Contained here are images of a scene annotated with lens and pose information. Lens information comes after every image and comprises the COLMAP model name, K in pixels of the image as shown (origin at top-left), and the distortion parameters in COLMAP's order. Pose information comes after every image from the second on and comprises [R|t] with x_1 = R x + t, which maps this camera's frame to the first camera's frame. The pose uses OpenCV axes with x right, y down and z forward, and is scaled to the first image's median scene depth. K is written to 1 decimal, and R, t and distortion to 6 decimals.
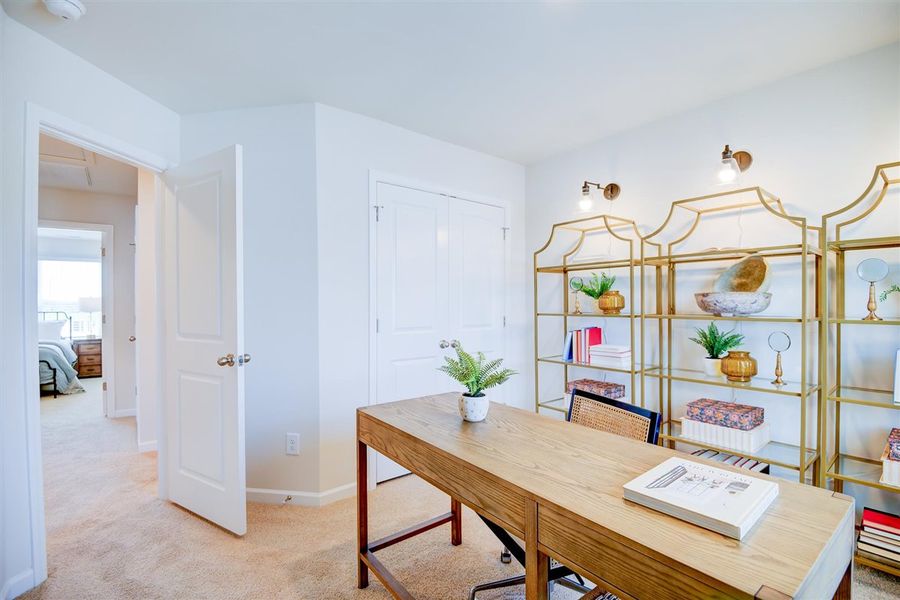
lens RADIAL K [[407.6, 0, 448.3], [0, 407.6, 304.1], [0, 0, 1]] dist [0.012560, -0.026918]
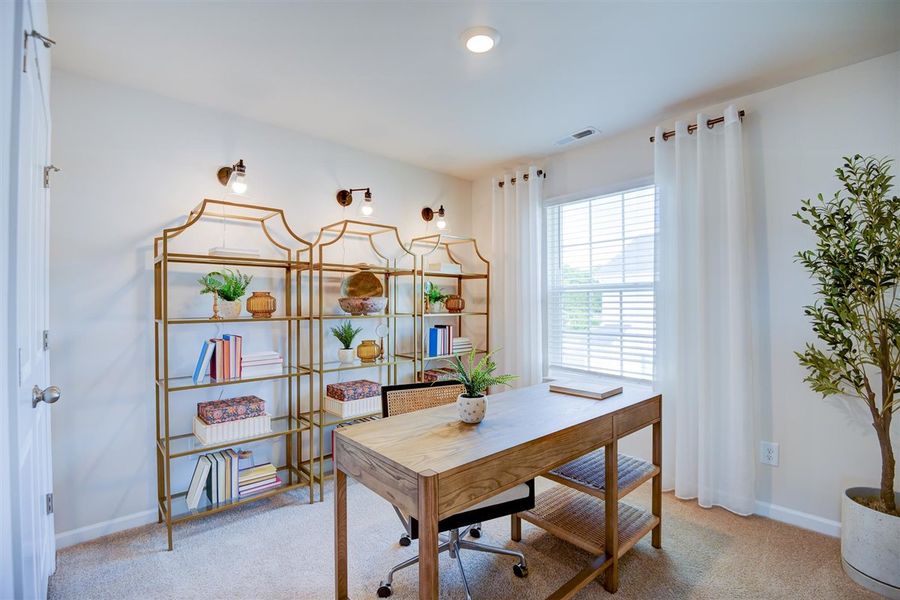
lens RADIAL K [[407.6, 0, 448.3], [0, 407.6, 304.1], [0, 0, 1]] dist [0.012560, -0.026918]
pose [[-0.067905, 0.004703, 0.997681, -0.559973], [0.003618, 0.999983, -0.004467, 0.000178], [-0.997685, 0.003306, -0.067921, 0.676132]]
